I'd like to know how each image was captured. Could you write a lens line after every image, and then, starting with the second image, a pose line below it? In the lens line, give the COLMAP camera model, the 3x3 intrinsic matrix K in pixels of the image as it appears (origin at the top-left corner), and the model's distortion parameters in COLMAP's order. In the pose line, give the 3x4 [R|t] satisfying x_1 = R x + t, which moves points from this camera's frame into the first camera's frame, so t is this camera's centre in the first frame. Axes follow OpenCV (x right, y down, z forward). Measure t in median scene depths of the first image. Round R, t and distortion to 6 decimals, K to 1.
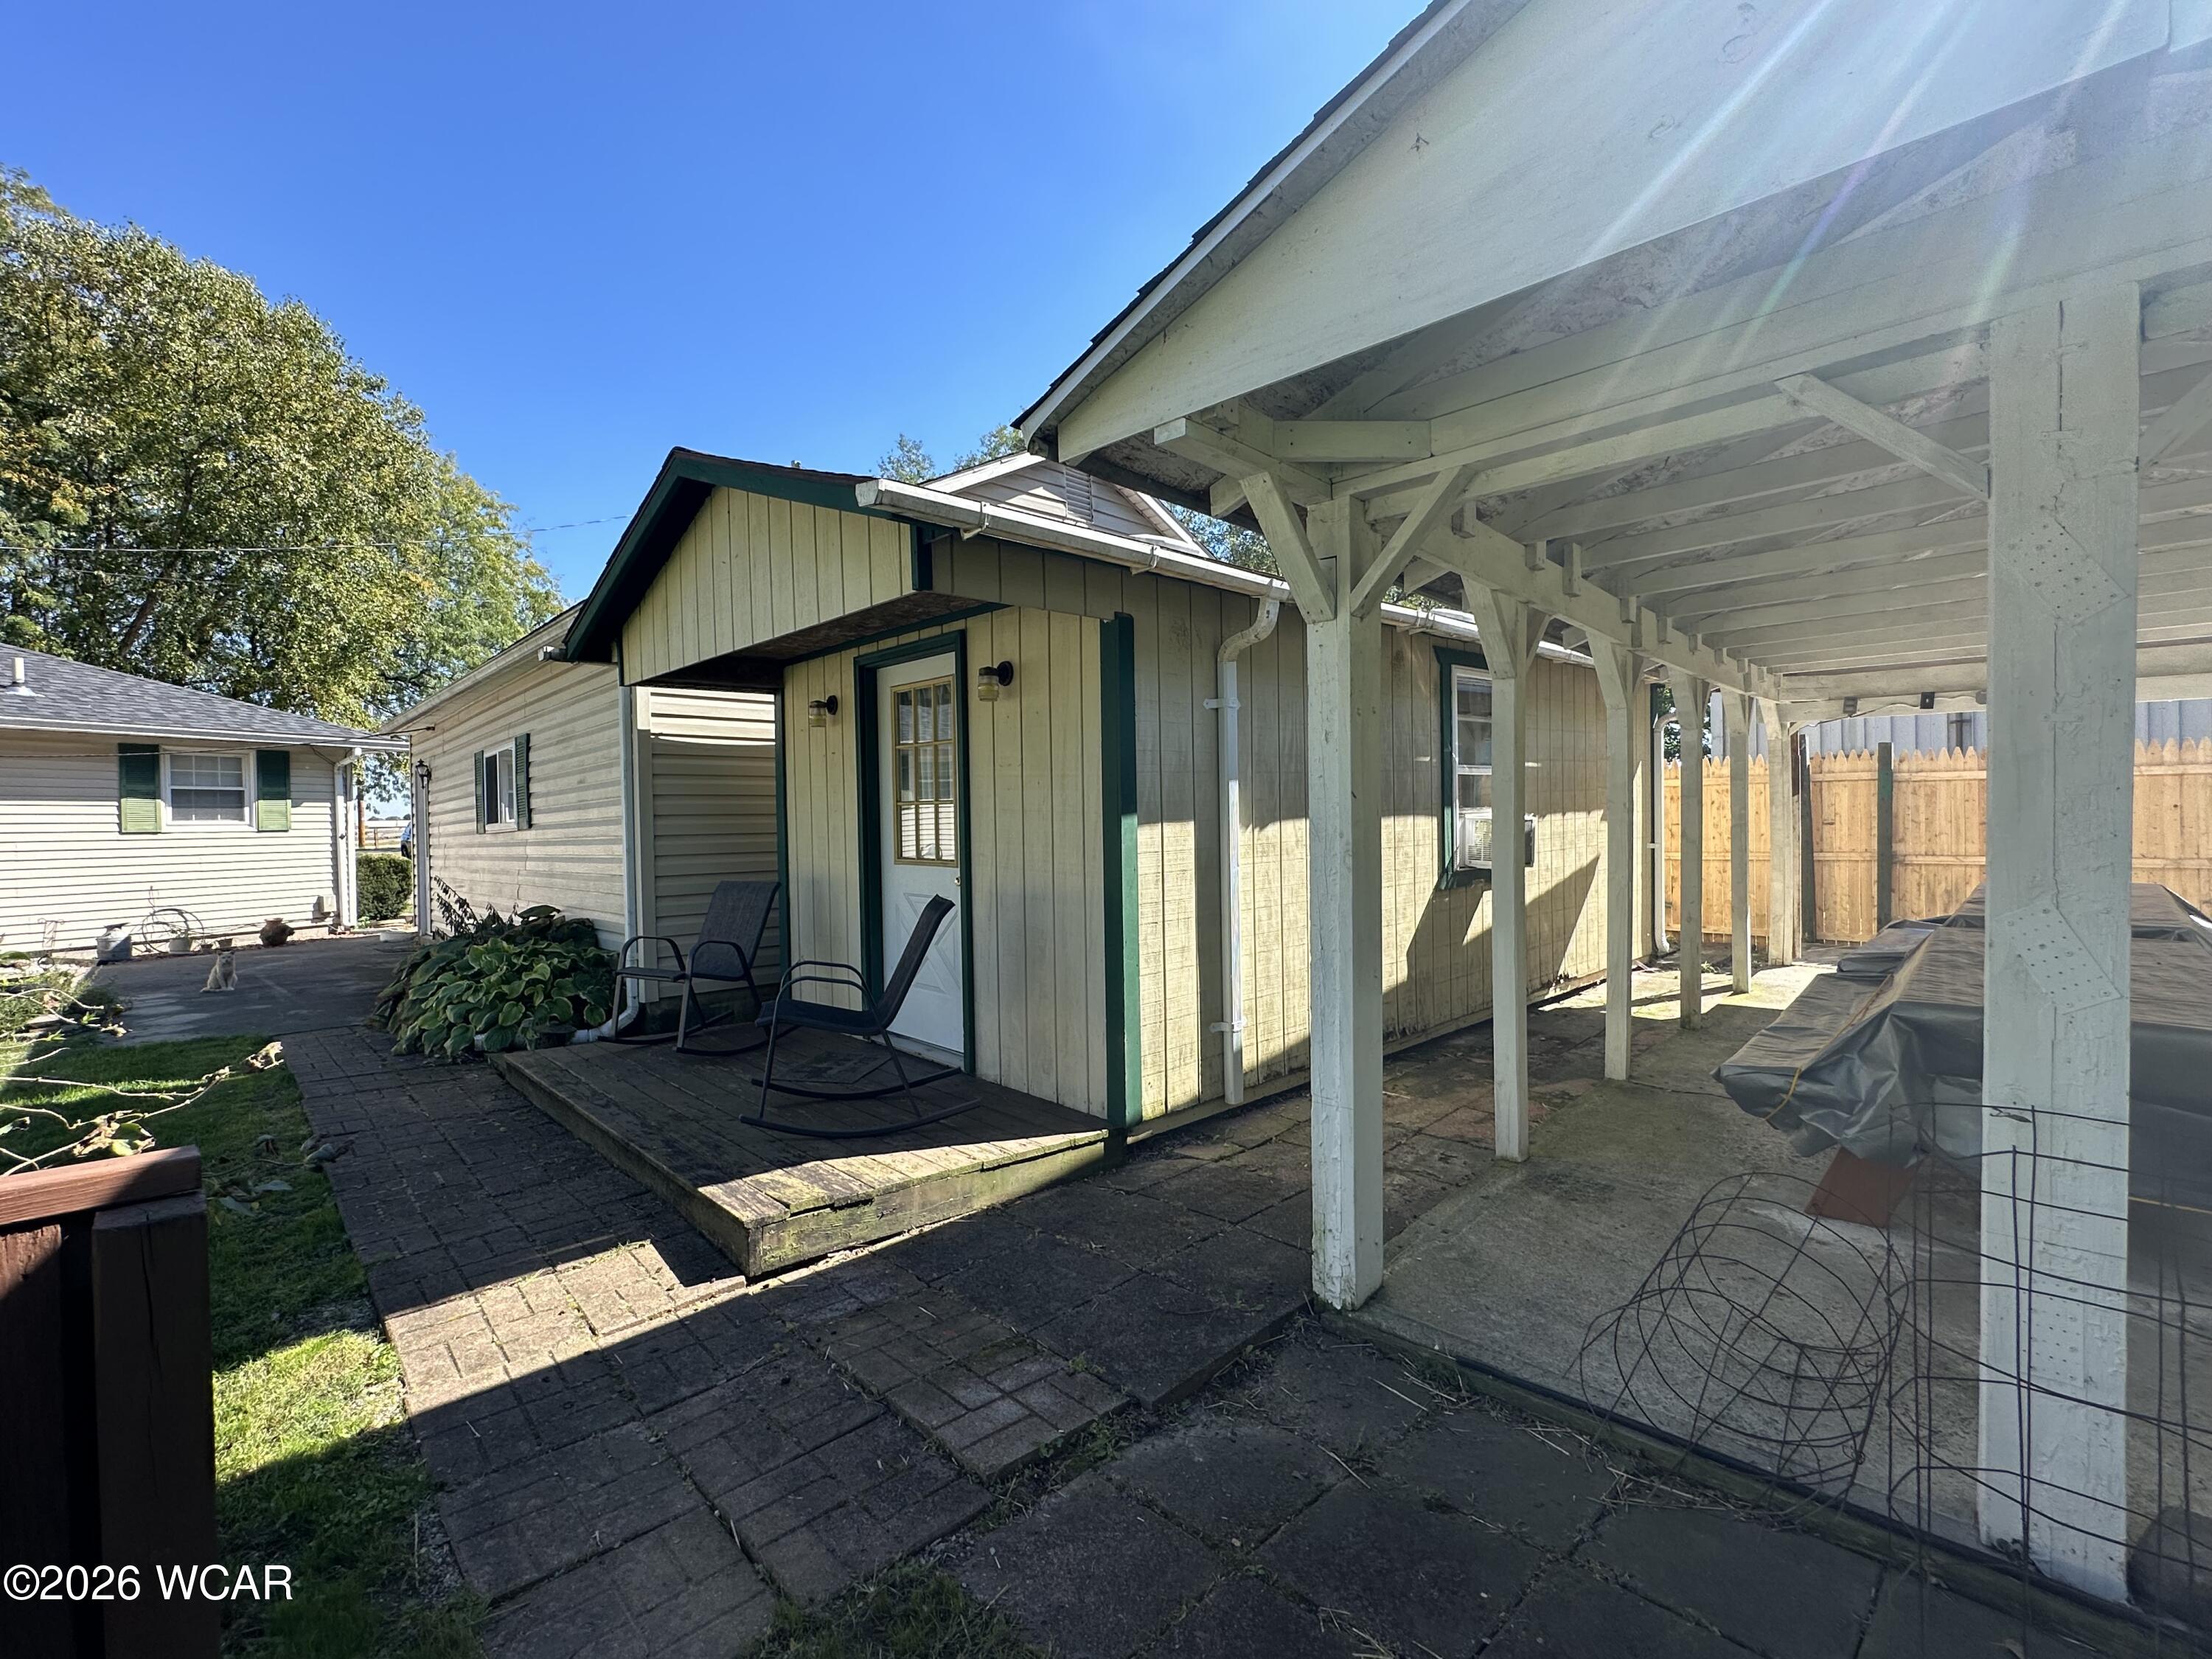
lens RADIAL K [[973.3, 0, 1097.9], [0, 973.3, 828.6], [0, 0, 1]] dist [0.000243, -0.000170]
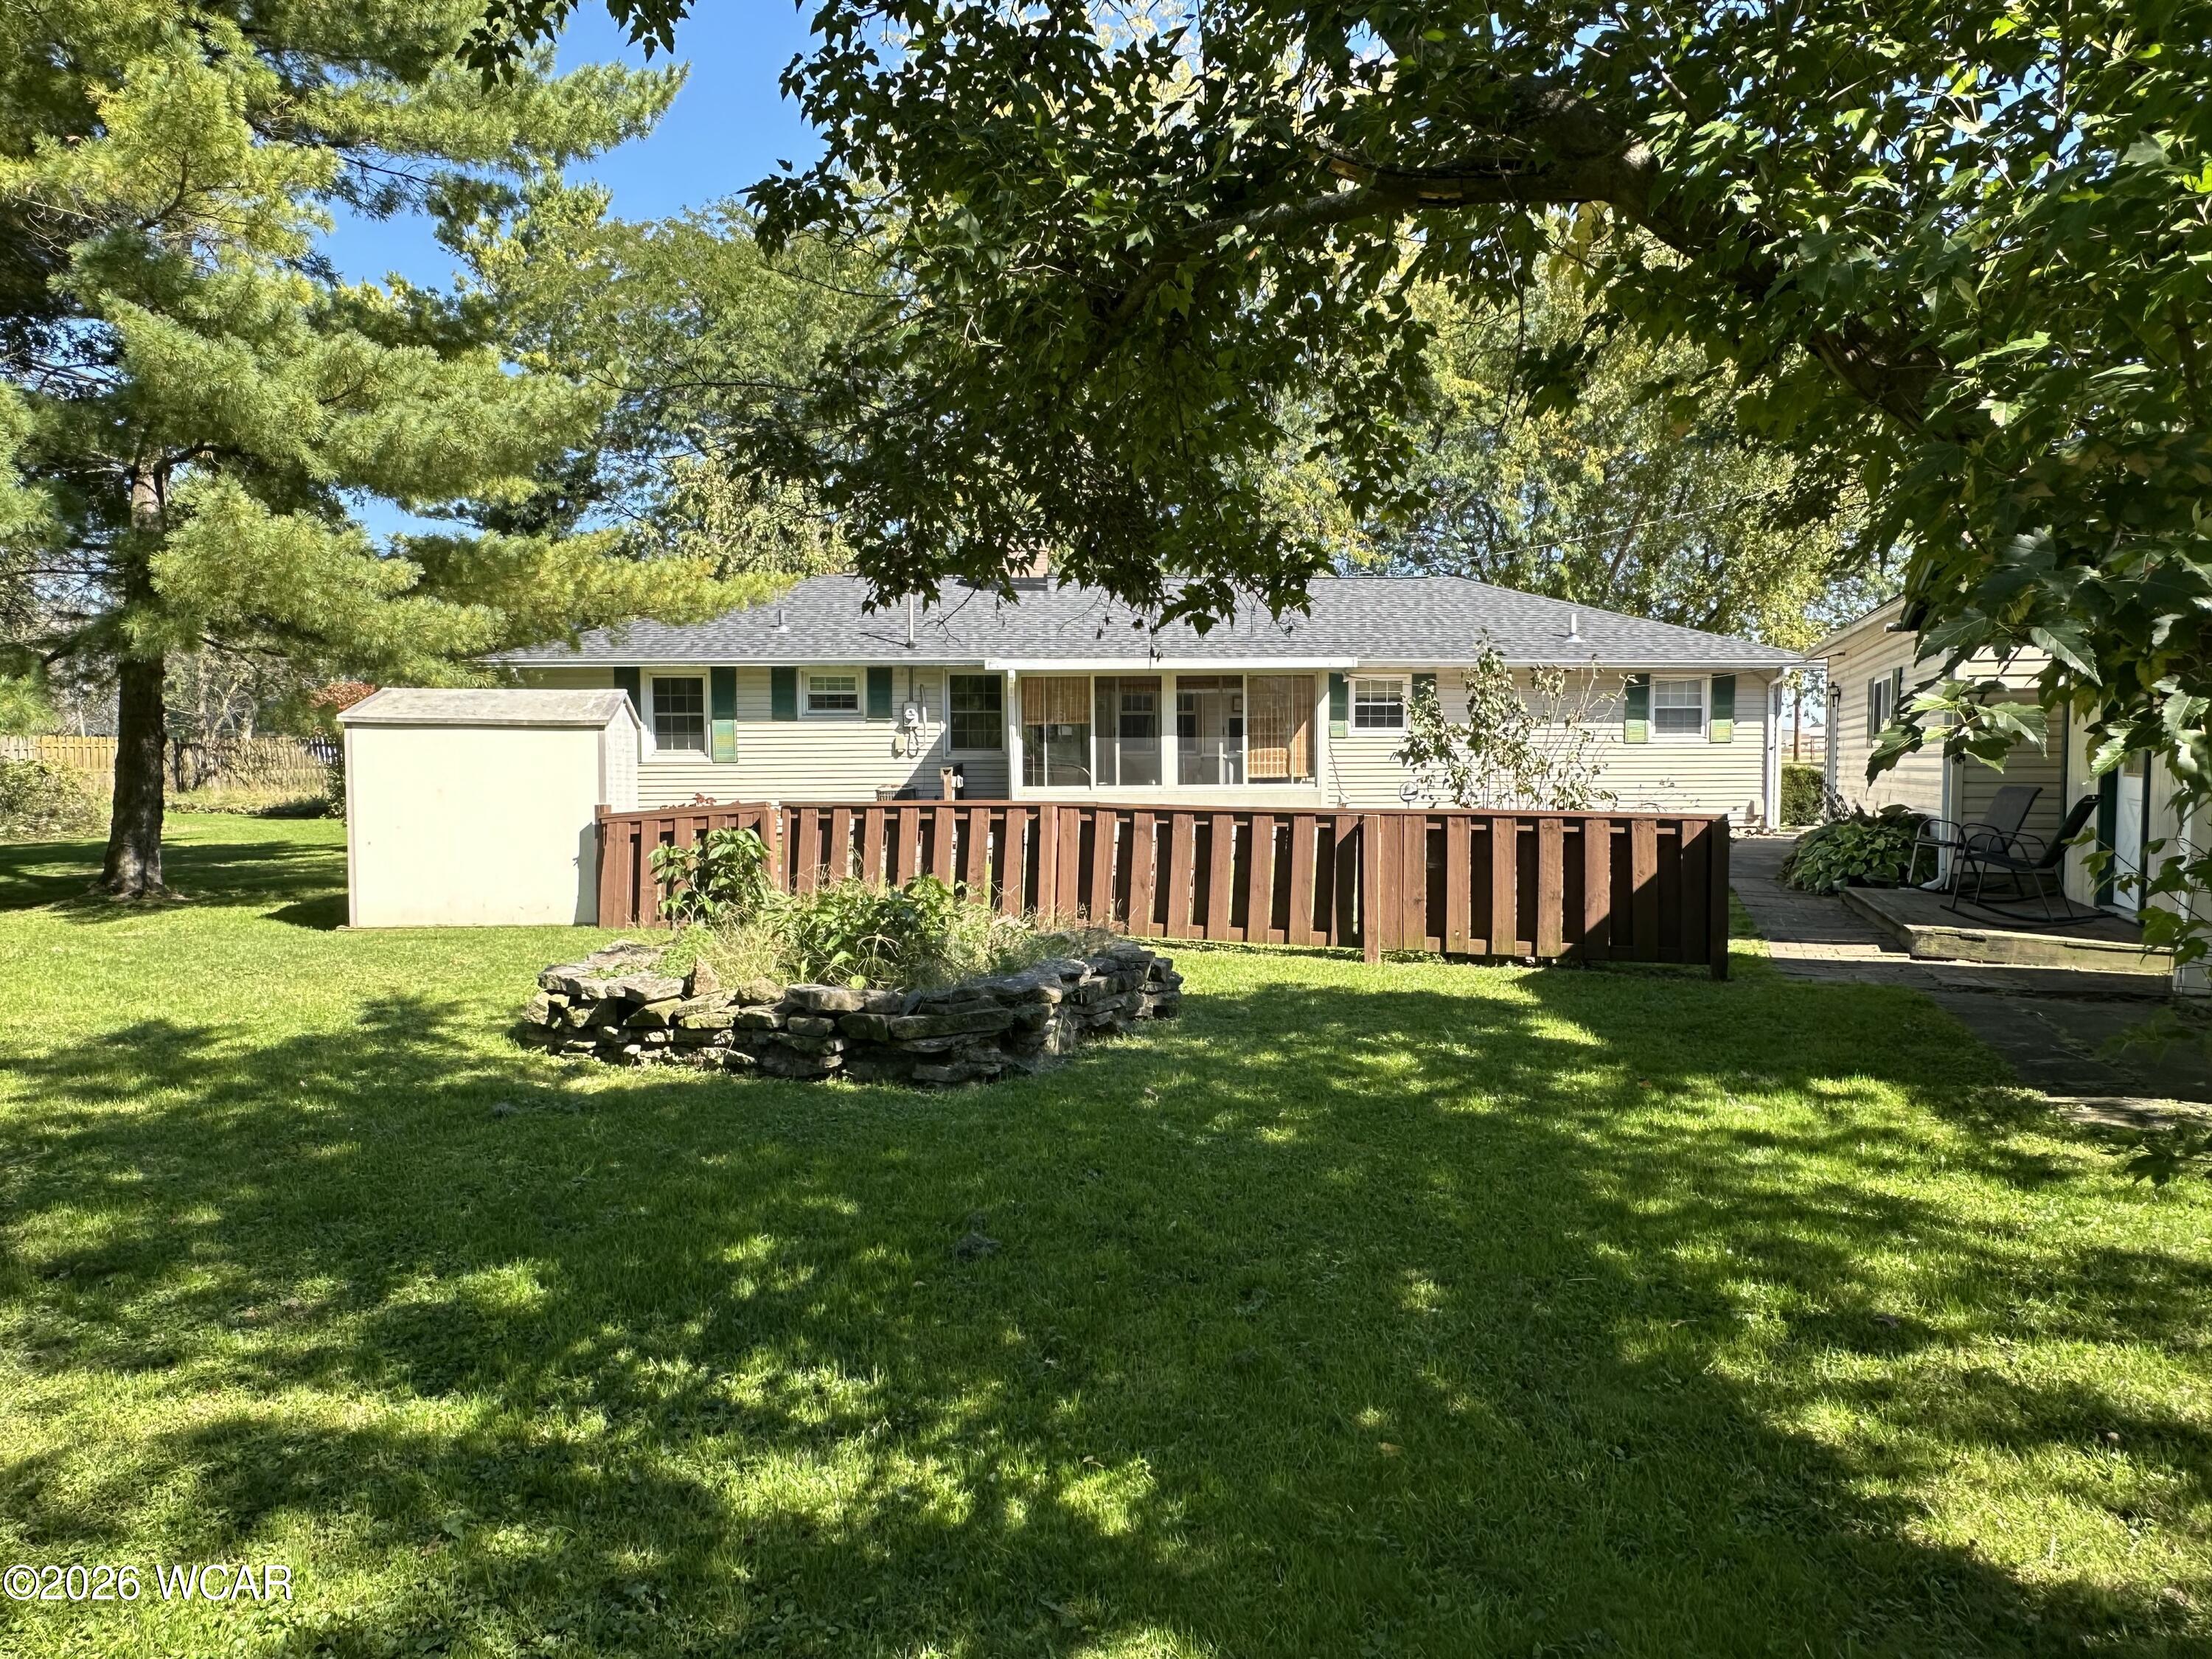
lens RADIAL K [[1448.1, 0, 1116.3], [0, 1448.1, 865.9], [0, 0, 1]] dist [-0.007085, -0.003891]
pose [[0.463152, 0.085951, -0.882101, 0.435372], [-0.008933, 0.995689, 0.092328, -0.004929], [0.886234, -0.034882, 0.461923, -0.543308]]
